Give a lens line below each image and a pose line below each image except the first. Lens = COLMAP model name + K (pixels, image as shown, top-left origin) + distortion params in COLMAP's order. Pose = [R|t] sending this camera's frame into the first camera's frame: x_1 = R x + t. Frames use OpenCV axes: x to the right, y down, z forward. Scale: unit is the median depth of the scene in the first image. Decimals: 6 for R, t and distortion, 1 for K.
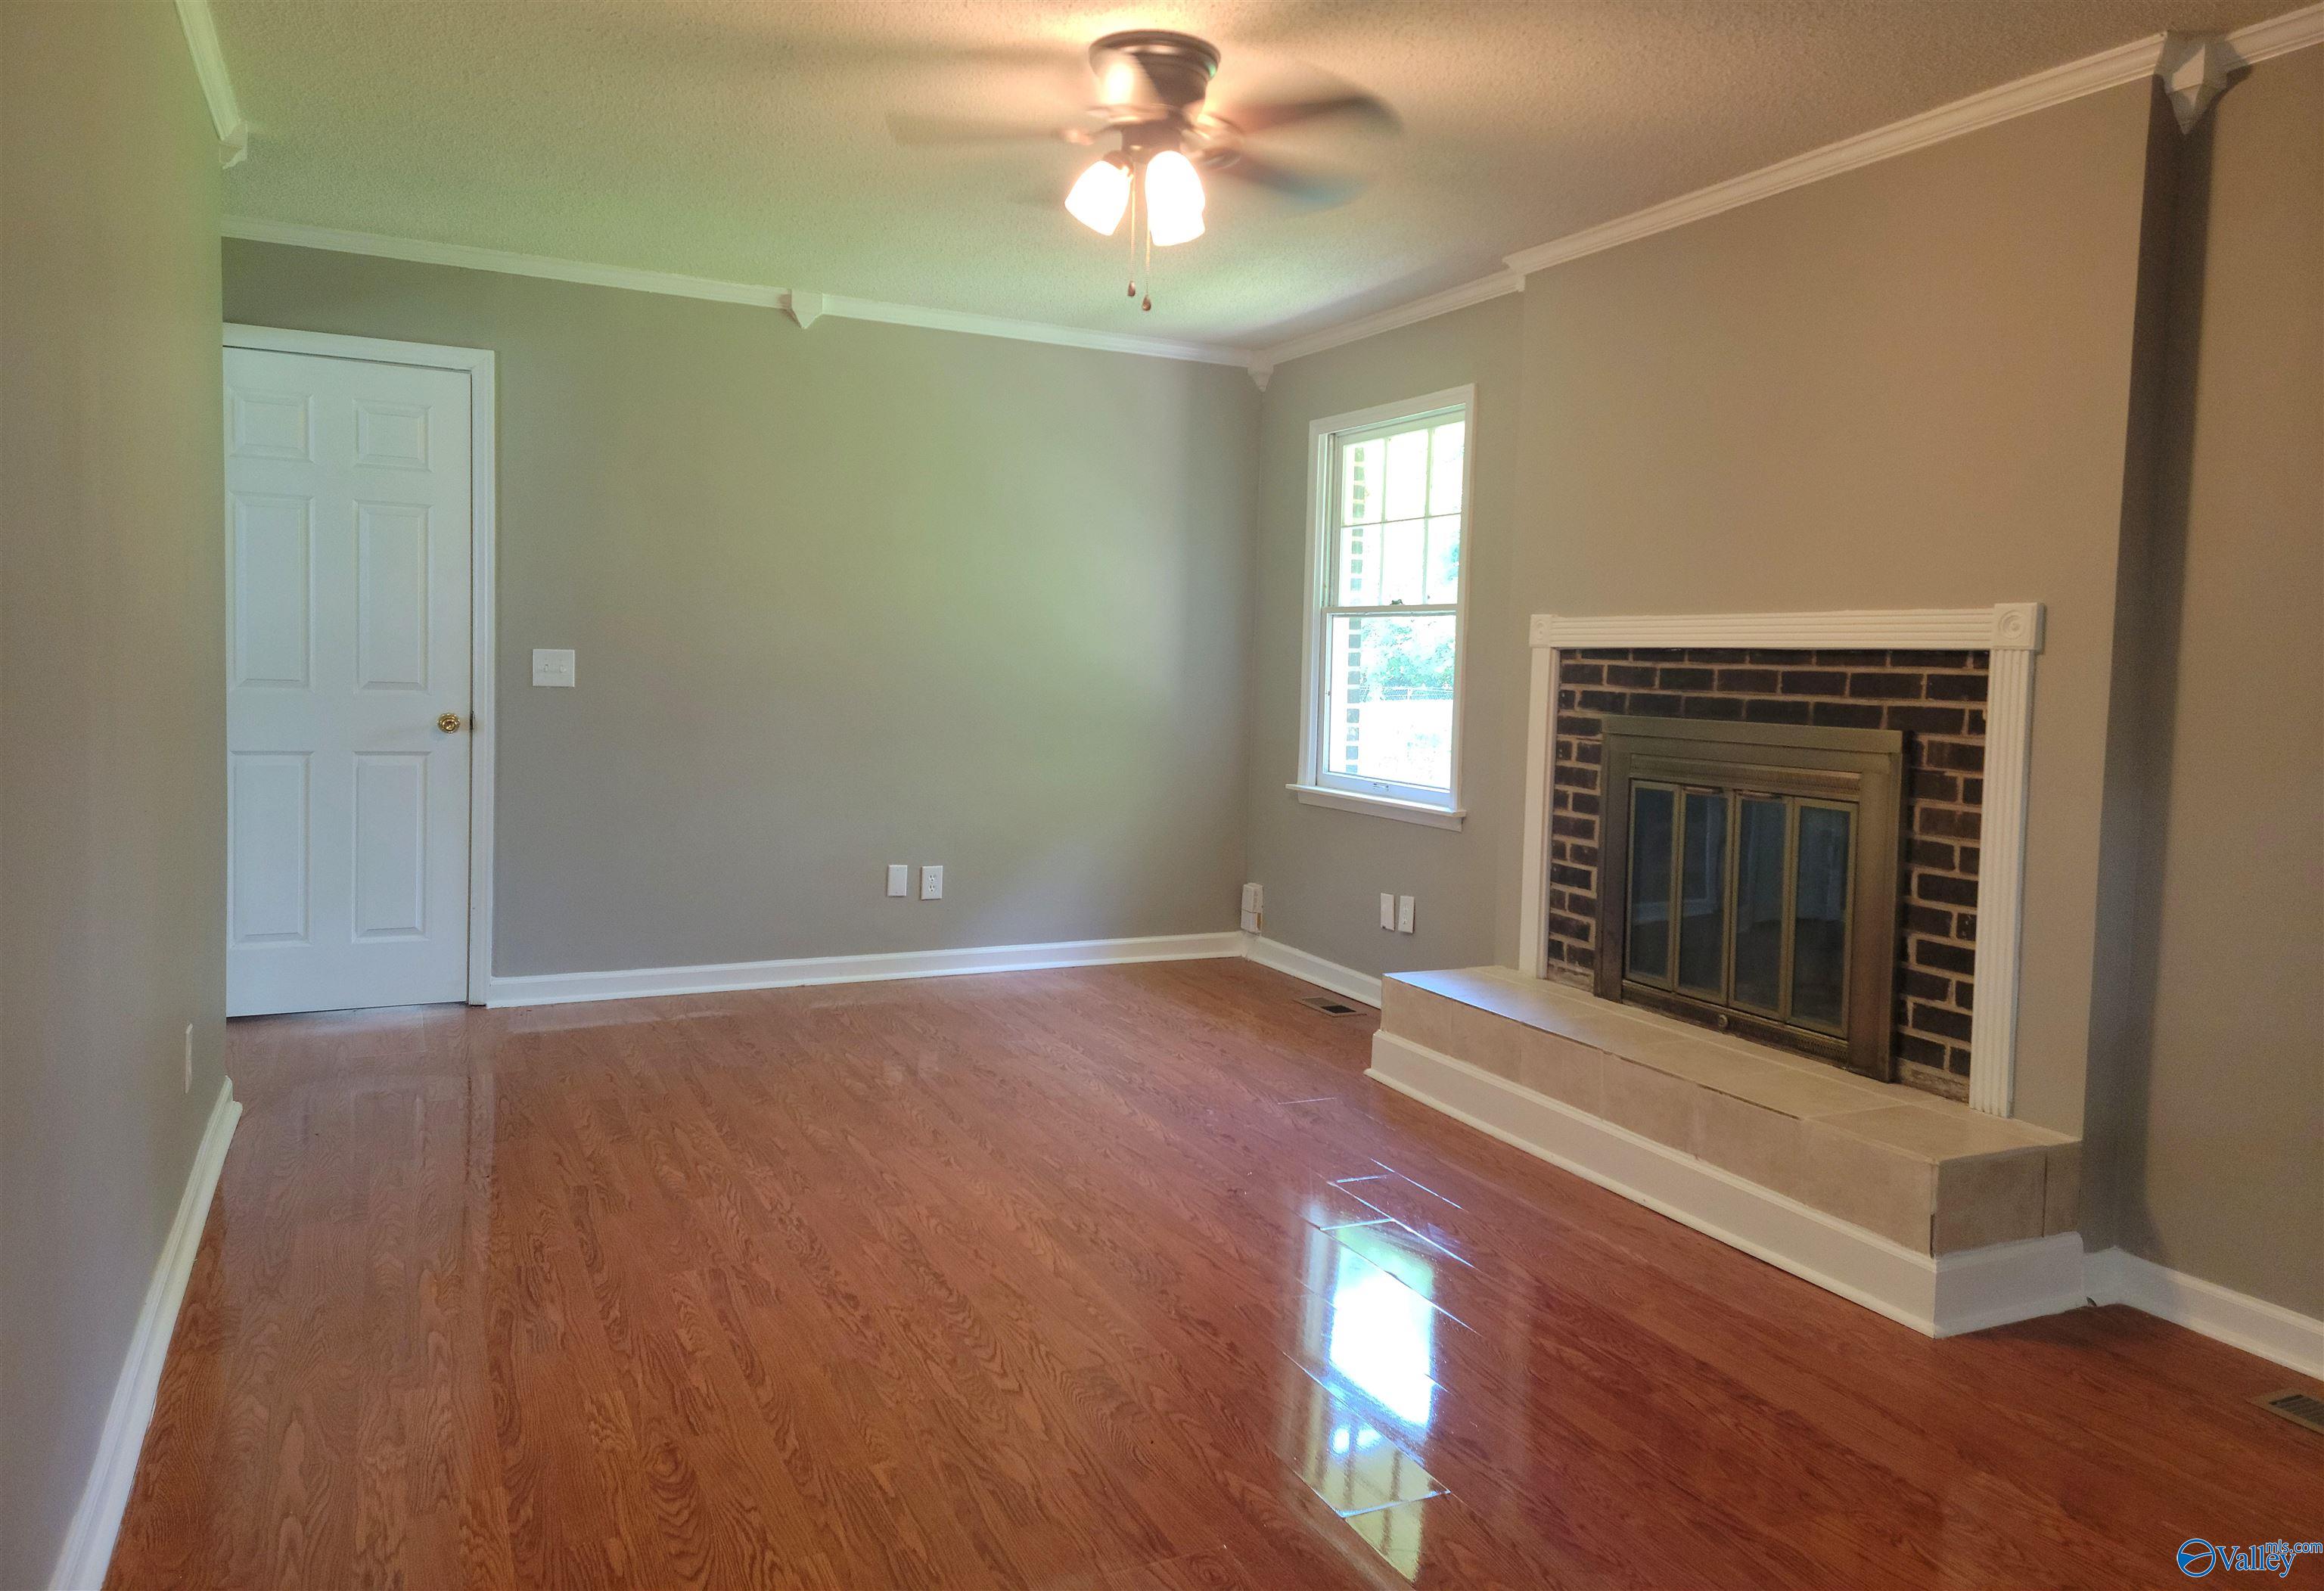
lens RADIAL K [[1522.2, 0, 1167.8], [0, 1522.2, 791.8], [0, 0, 1]] dist [0.004584, 0.000680]
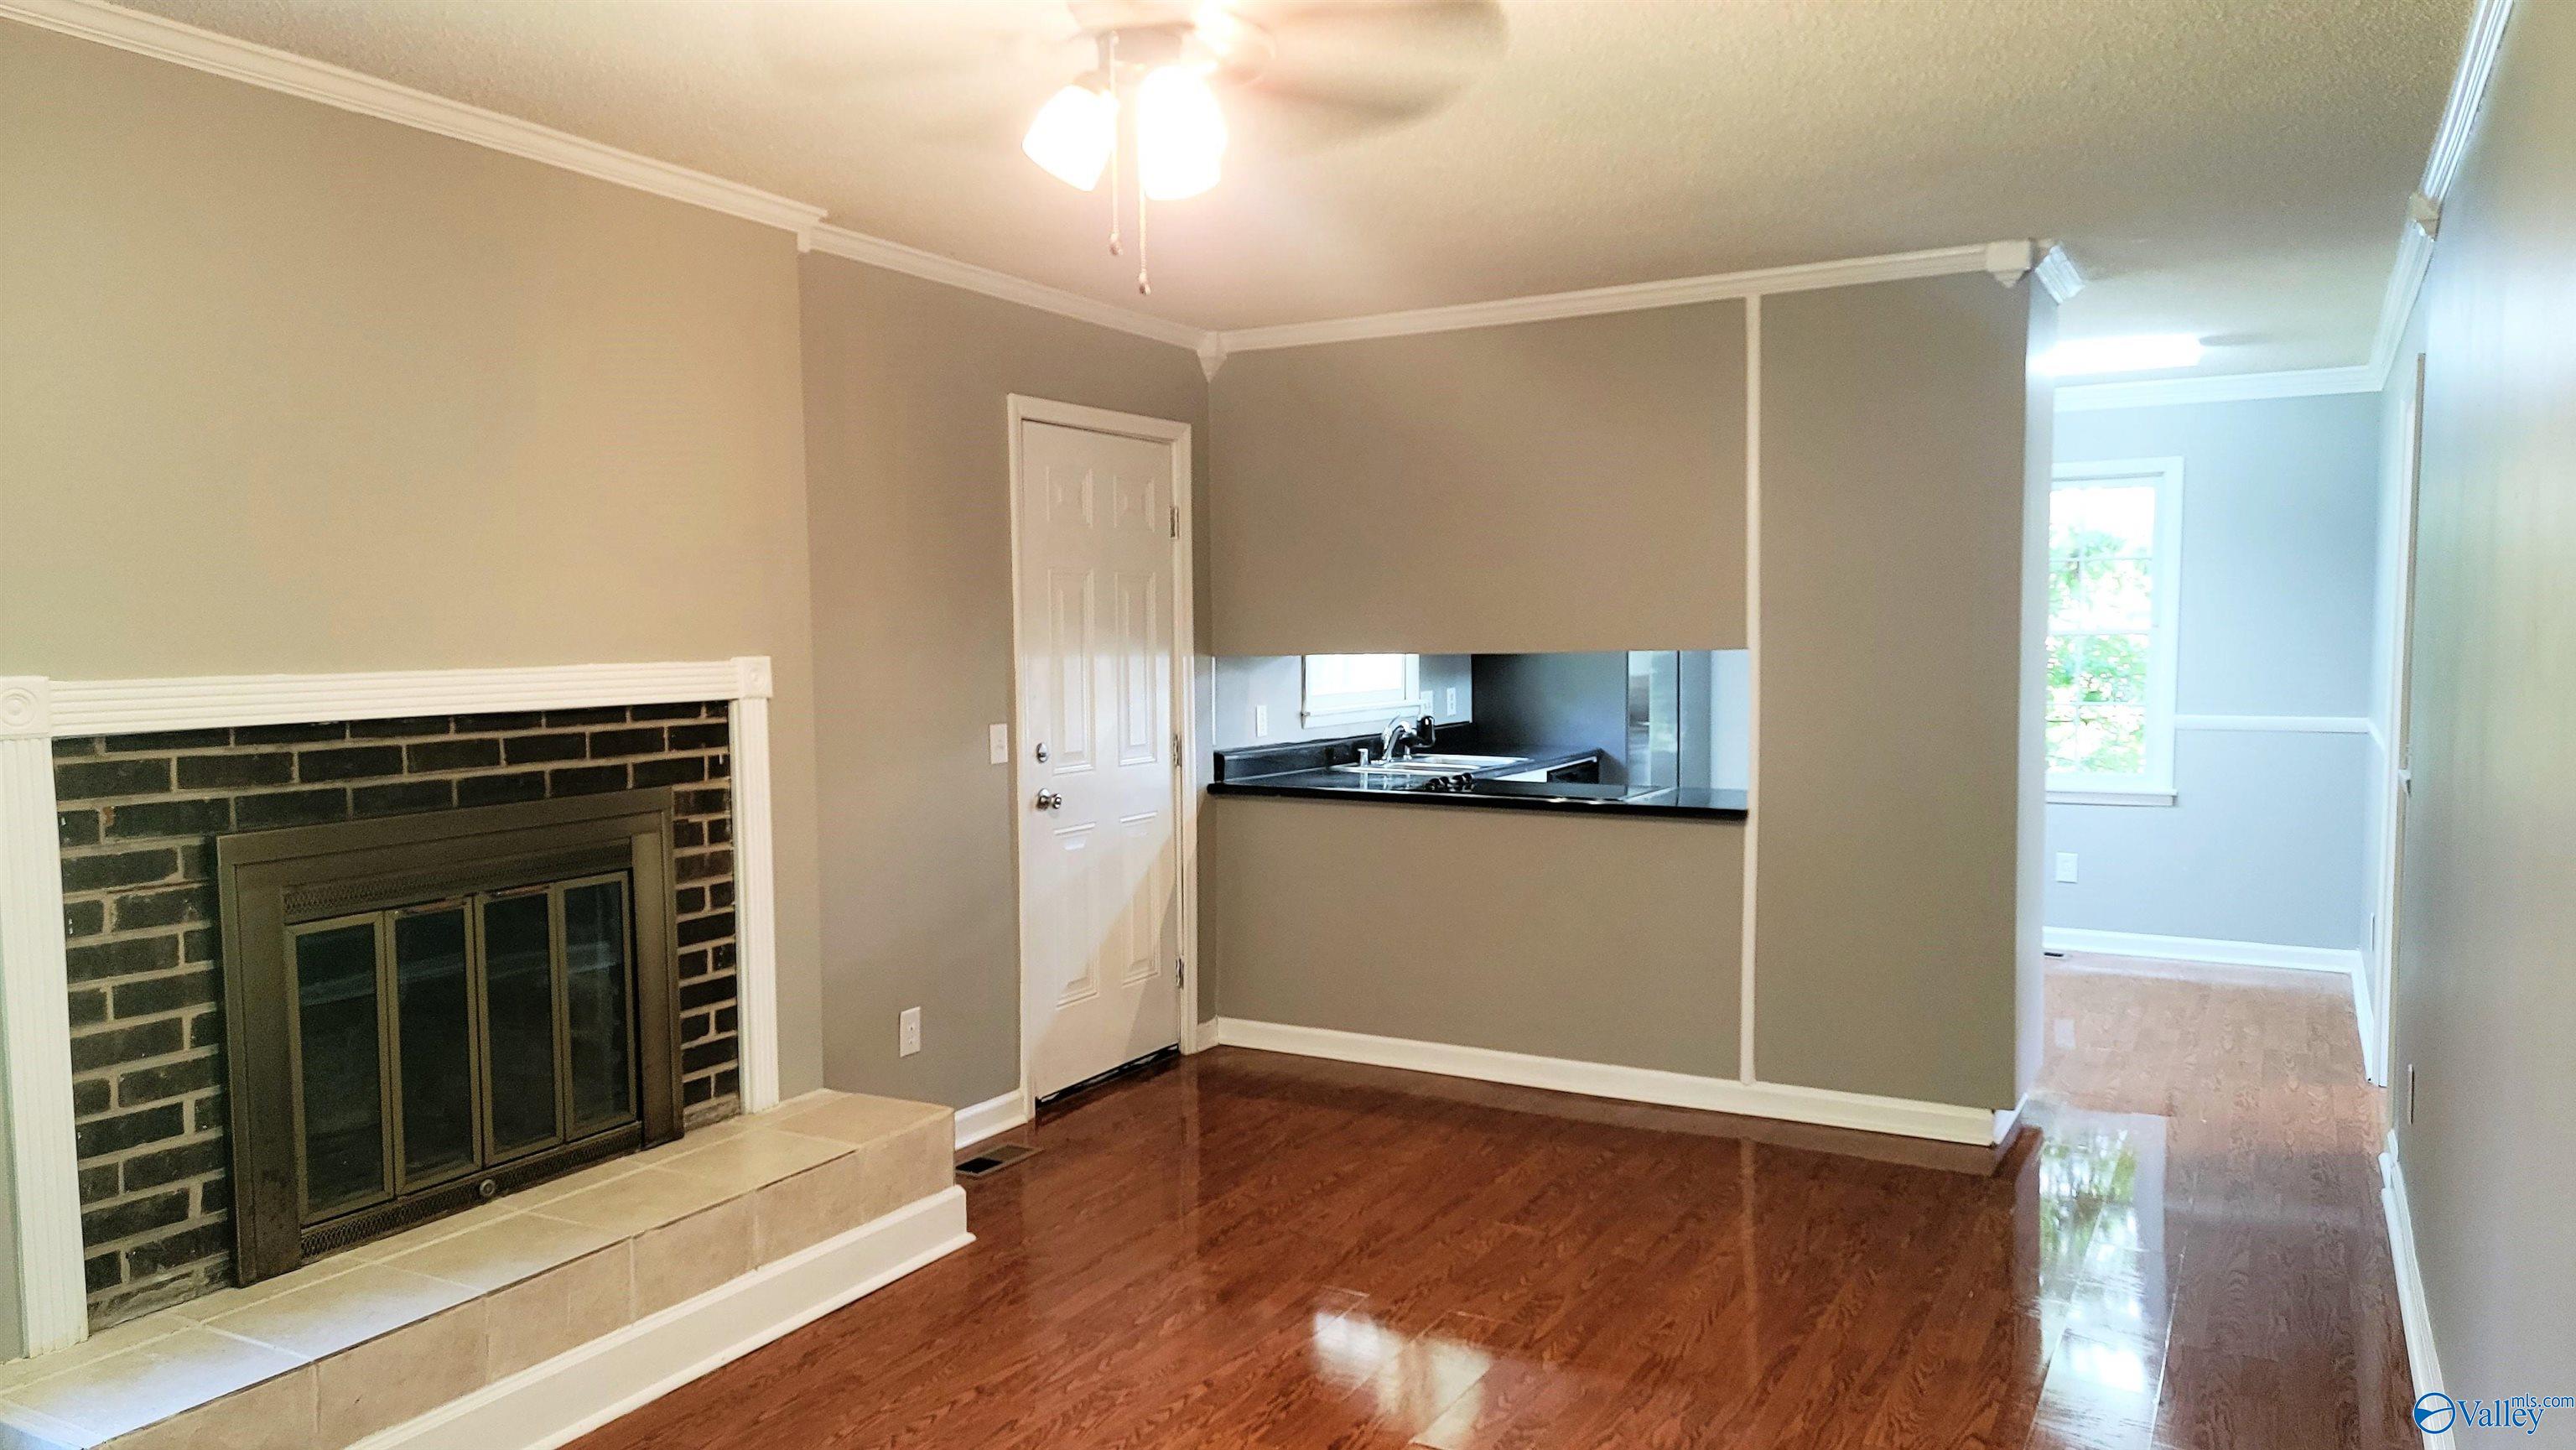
lens RADIAL K [[1736.2, 0, 1292.7], [0, 1736.2, 792.1], [0, 0, 1]] dist [0.004577, 0.000695]
pose [[-0.581630, -0.100468, 0.807226, -0.617743], [0.063483, 0.983711, 0.168174, -0.185645], [-0.810973, 0.149060, -0.565778, 1.218921]]
